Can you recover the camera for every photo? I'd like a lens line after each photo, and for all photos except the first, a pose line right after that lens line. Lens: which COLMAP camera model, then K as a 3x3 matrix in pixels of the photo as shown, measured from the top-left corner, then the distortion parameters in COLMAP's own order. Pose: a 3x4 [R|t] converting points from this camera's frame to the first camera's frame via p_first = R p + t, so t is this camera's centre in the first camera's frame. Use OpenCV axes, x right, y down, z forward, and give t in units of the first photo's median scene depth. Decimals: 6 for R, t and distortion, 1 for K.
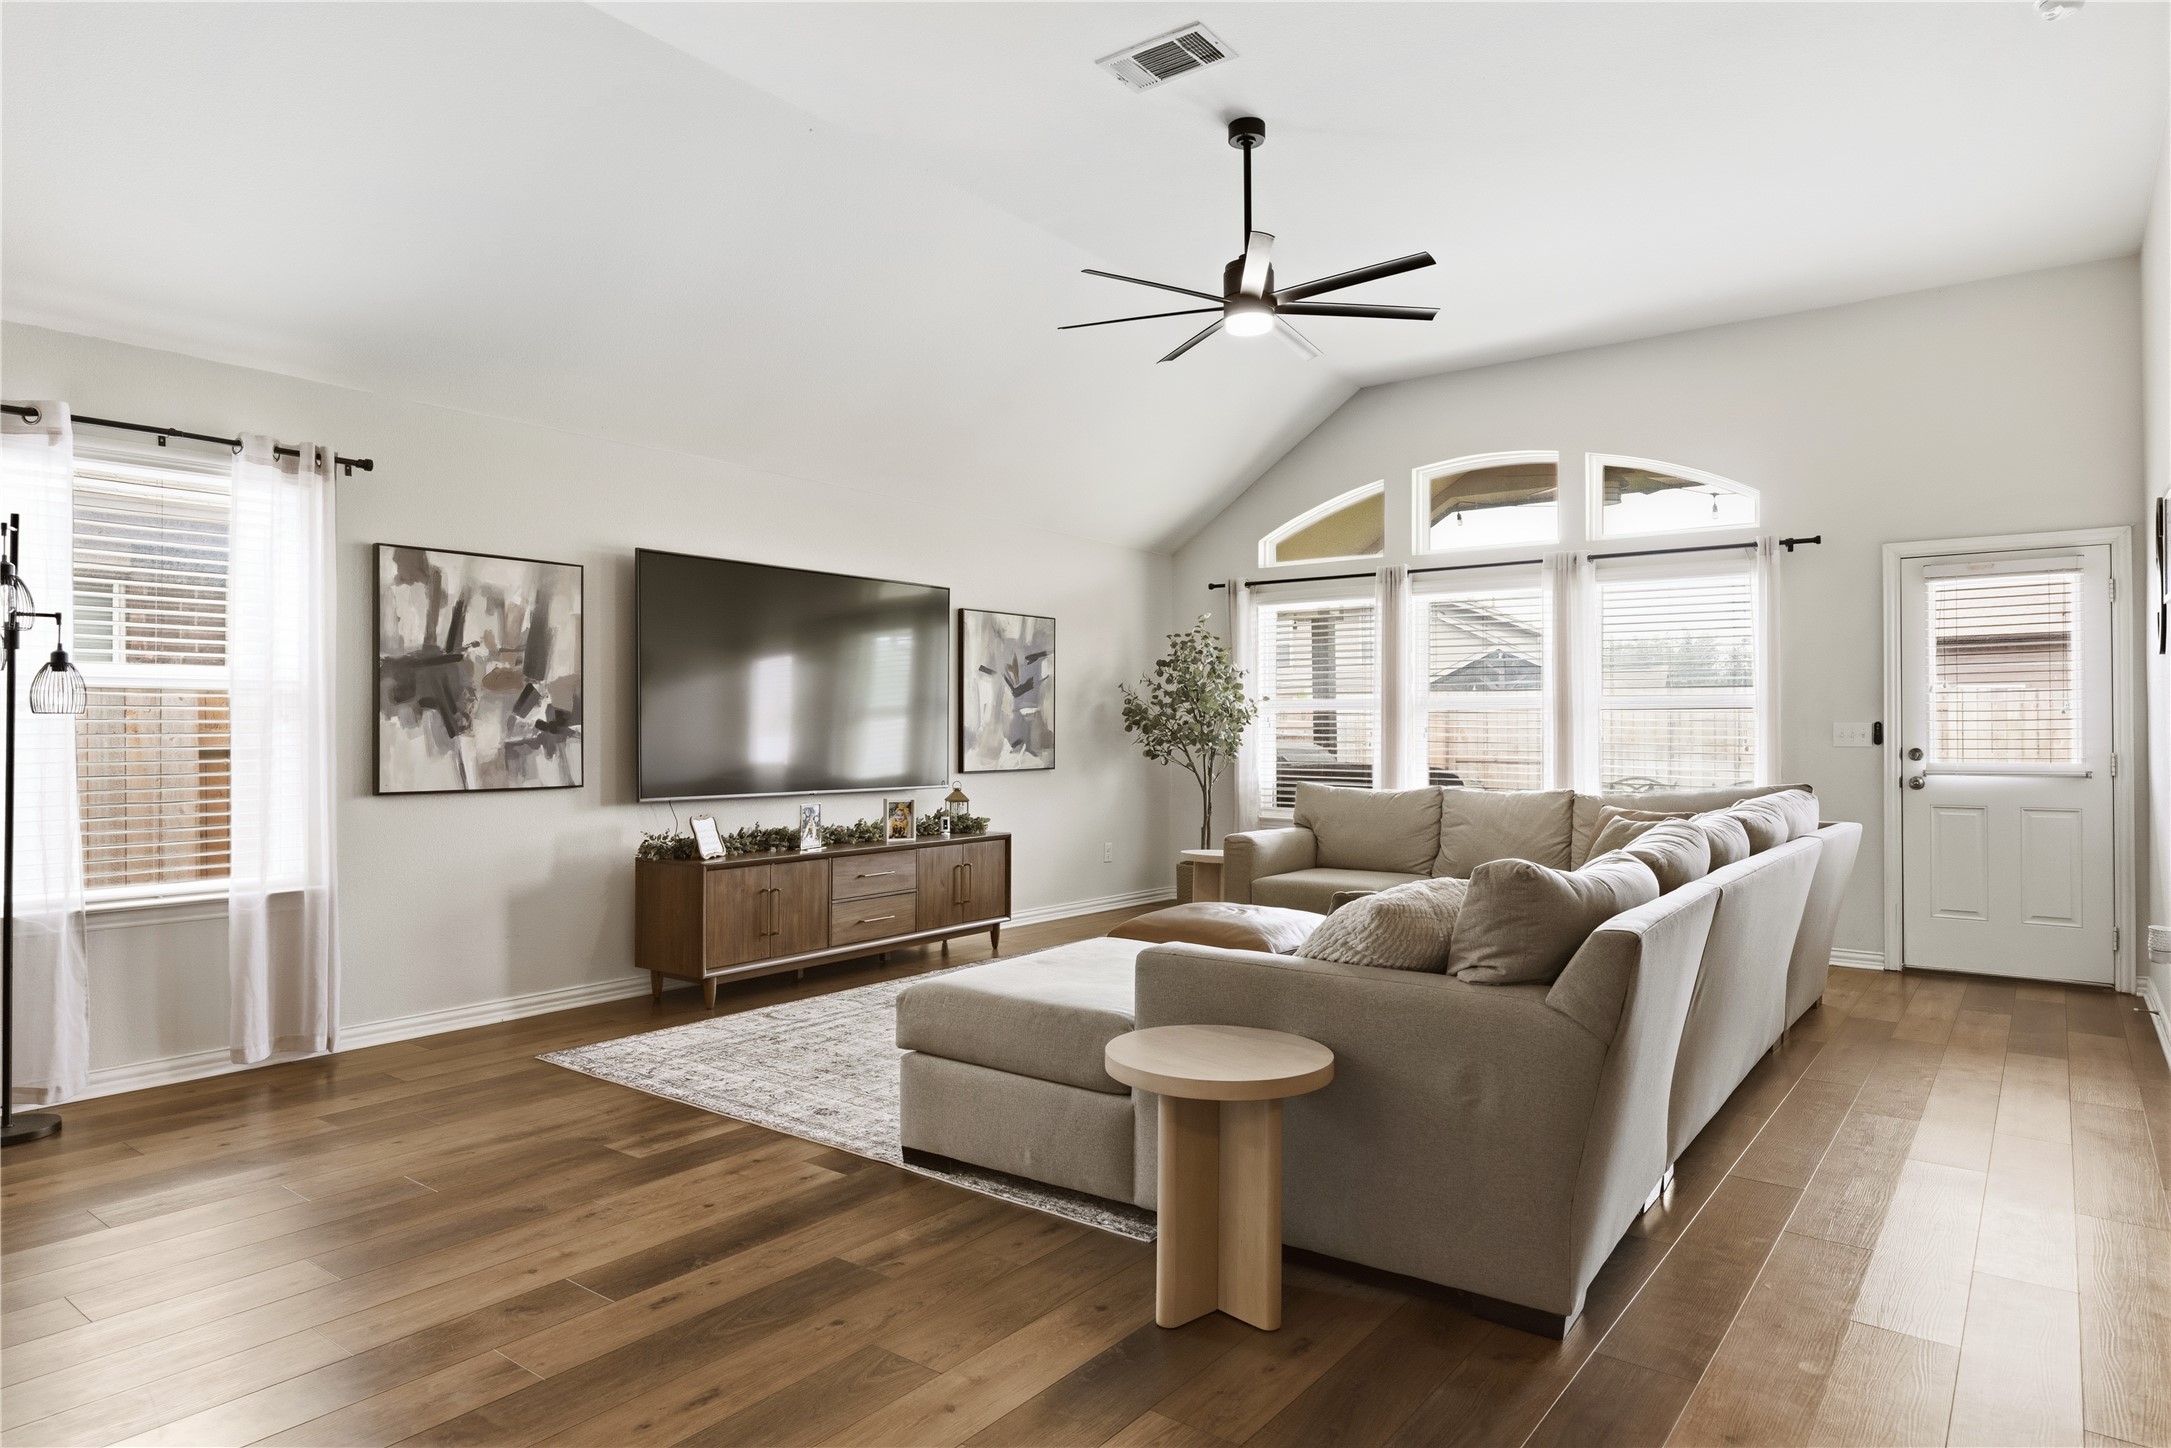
lens RADIAL K [[1276.2, 0, 1056.3], [0, 1276.2, 725.9], [0, 0, 1]] dist [-0.001034, -0.000448]
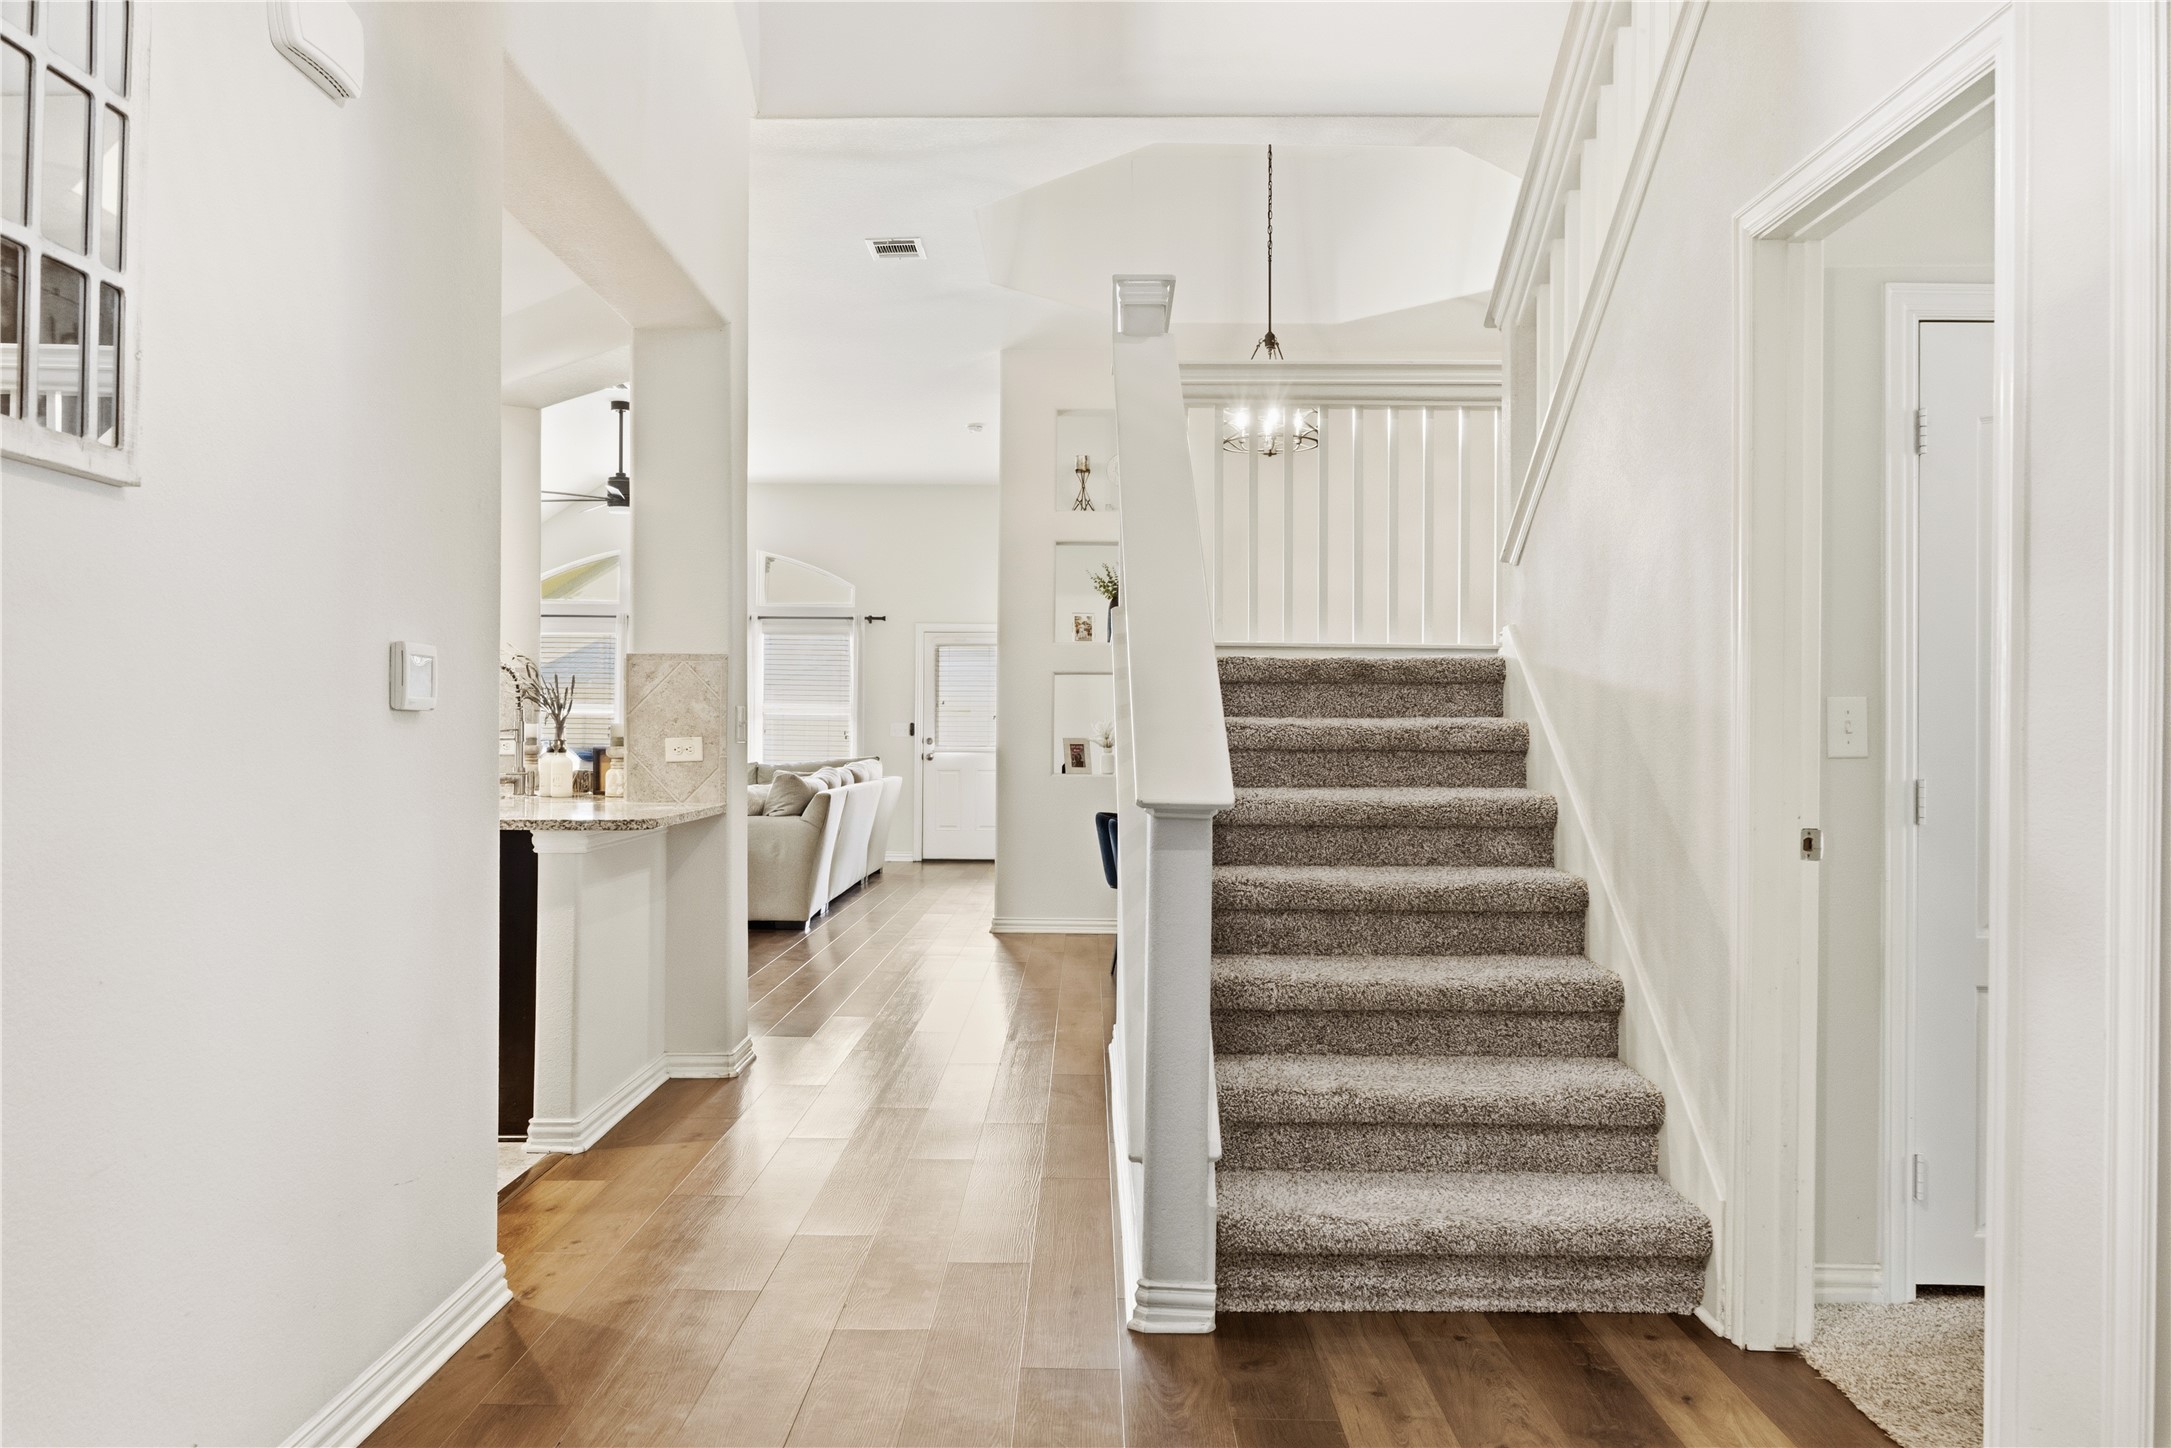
lens RADIAL K [[1627.0, 0, 1046.0], [0, 1627.0, 732.4], [0, 0, 1]] dist [-0.001467, -0.001080]
pose [[0.803780, 0.006726, 0.594888, -0.620626], [-0.012757, 0.999901, 0.005930, -0.006467], [-0.594789, -0.012356, 0.803787, -1.044751]]
